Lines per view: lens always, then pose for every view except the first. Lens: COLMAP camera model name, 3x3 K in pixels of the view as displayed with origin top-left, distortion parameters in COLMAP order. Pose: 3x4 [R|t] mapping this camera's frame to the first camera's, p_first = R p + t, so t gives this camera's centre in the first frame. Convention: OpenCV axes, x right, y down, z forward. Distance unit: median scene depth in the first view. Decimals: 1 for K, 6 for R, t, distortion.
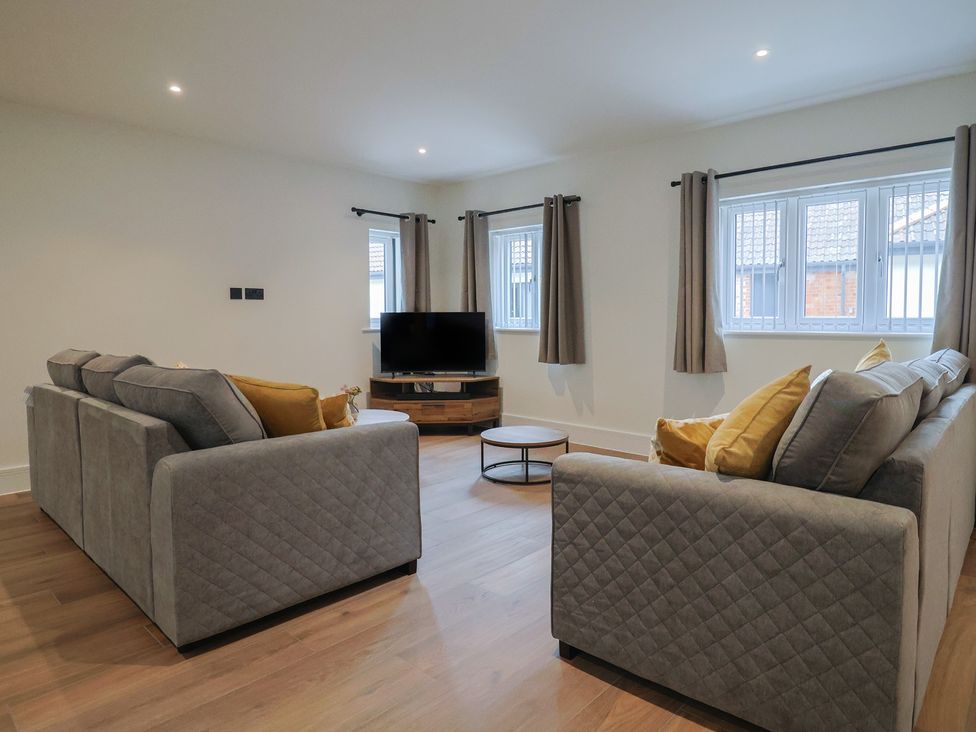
lens RADIAL K [[585.0, 0, 484.6], [0, 585.0, 363.0], [0, 0, 1]] dist [0.000861, -0.002445]
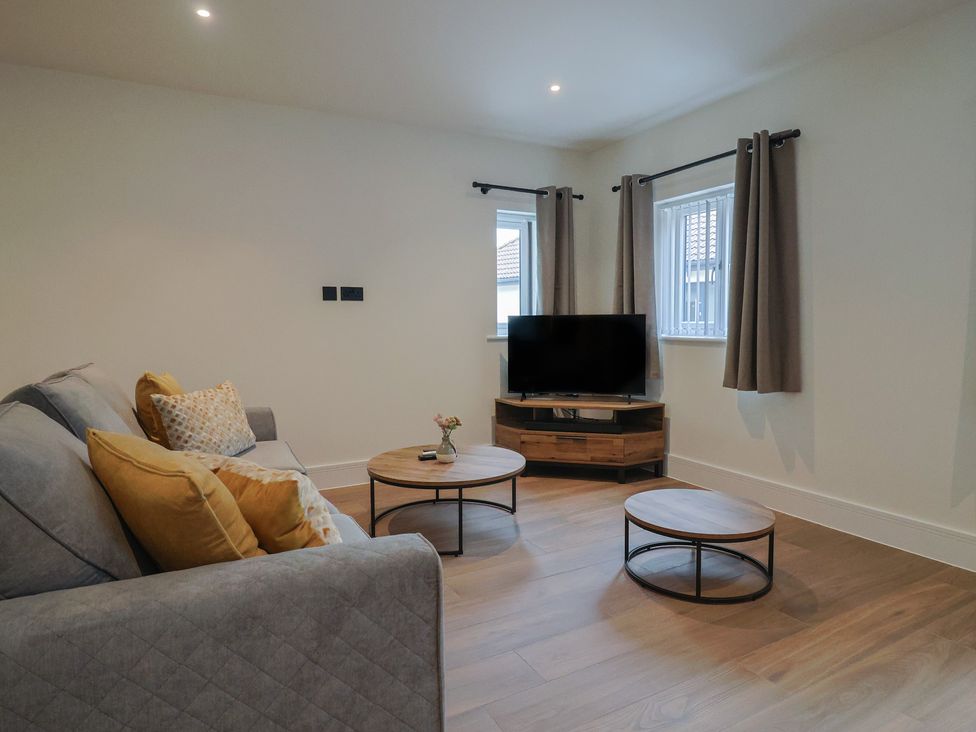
lens RADIAL K [[577.4, 0, 491.2], [0, 577.4, 369.6], [0, 0, 1]] dist [-0.002391, -0.000806]
pose [[0.957534, 0.020181, -0.287612, 0.024184], [-0.018699, 0.999794, 0.007898, -0.020196], [0.287712, -0.002185, 0.957714, 0.257096]]
